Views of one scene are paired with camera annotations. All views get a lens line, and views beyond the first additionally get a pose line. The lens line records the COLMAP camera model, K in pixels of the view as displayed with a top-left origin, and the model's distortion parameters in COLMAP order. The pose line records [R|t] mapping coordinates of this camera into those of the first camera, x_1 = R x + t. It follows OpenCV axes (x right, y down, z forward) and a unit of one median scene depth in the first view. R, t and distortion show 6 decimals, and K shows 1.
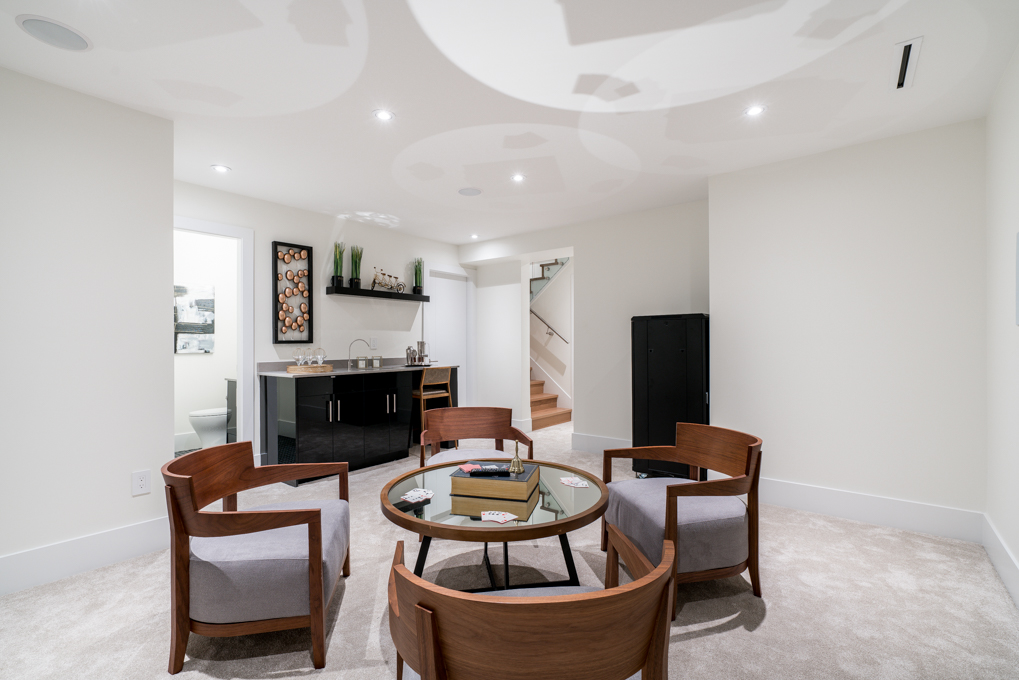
lens RADIAL K [[460.5, 0, 509.3], [0, 460.5, 340.8], [0, 0, 1]] dist [-0.001702, 0.001699]
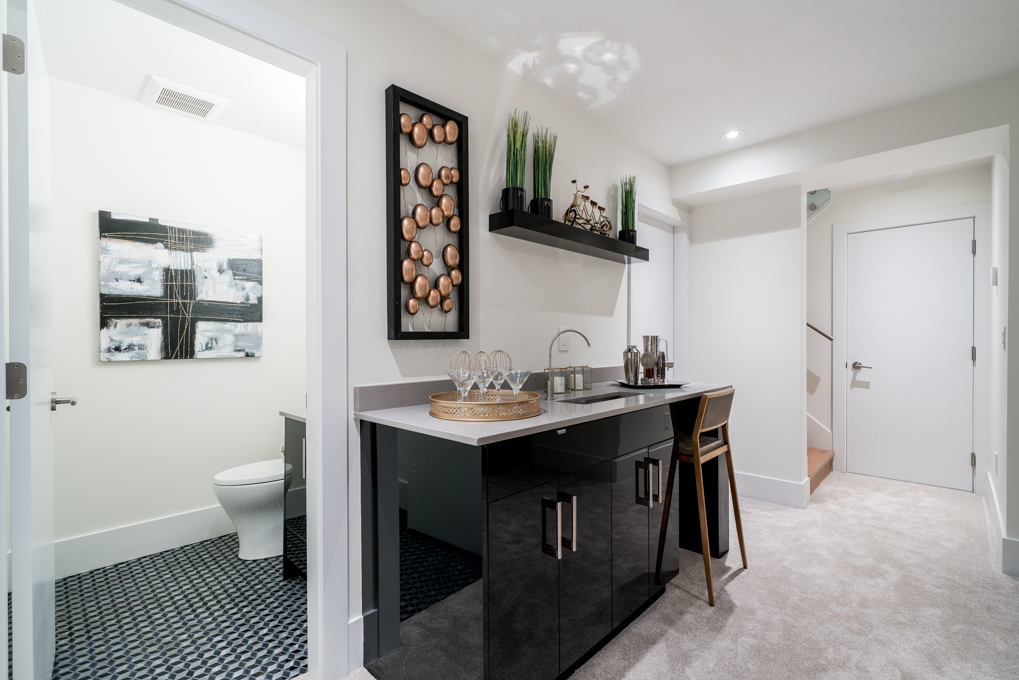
lens RADIAL K [[460.5, 0, 509.9], [0, 460.5, 341.7], [0, 0, 1]] dist [-0.001702, 0.001699]
pose [[0.995012, -0.000591, -0.099754, -0.337122], [0.001482, 0.999960, 0.008856, 0.004180], [0.099745, -0.008960, 0.994973, 0.556886]]
